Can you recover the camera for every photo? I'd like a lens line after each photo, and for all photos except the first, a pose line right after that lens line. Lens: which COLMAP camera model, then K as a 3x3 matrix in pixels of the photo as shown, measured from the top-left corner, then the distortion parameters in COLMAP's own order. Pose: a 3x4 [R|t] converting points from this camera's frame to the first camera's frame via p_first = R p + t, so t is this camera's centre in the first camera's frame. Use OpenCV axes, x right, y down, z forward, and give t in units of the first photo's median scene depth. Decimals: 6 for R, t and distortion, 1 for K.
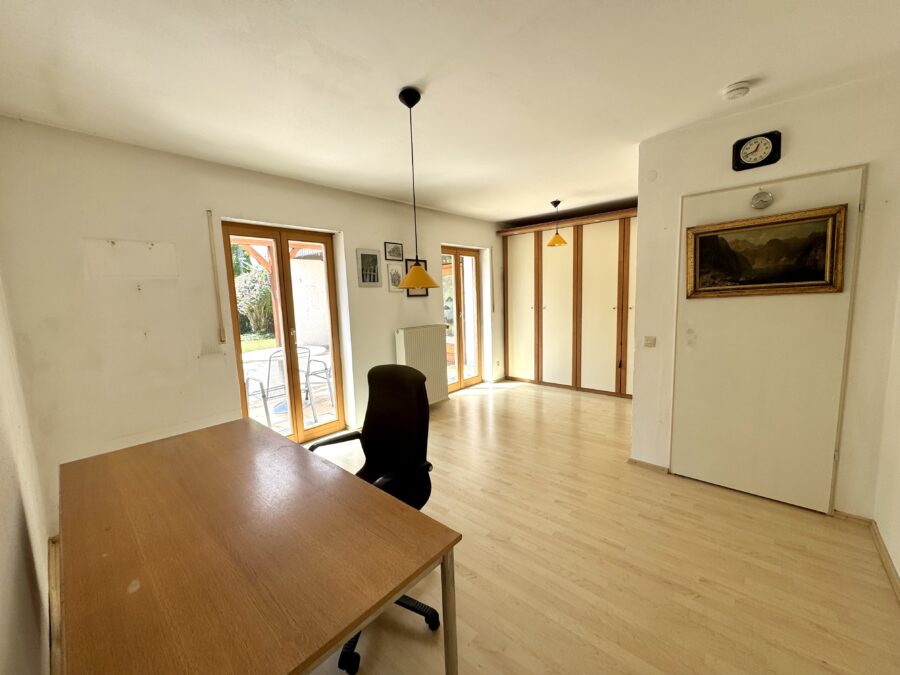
lens RADIAL K [[358.1, 0, 448.9], [0, 358.1, 335.3], [0, 0, 1]] dist [-0.003719, 0.000928]
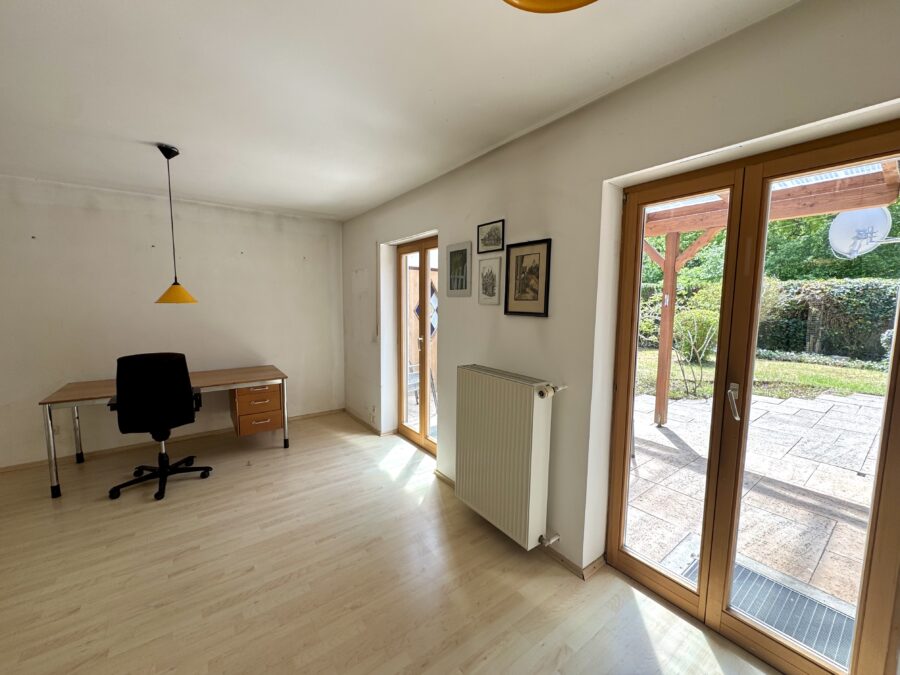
lens RADIAL K [[358.1, 0, 449.8], [0, 358.1, 336.0], [0, 0, 1]] dist [-0.003719, 0.000928]
pose [[-0.206039, 0.126746, -0.970301, 0.468098], [-0.114838, 0.981592, 0.152606, -0.158073], [0.971782, 0.142870, -0.187691, 1.088060]]
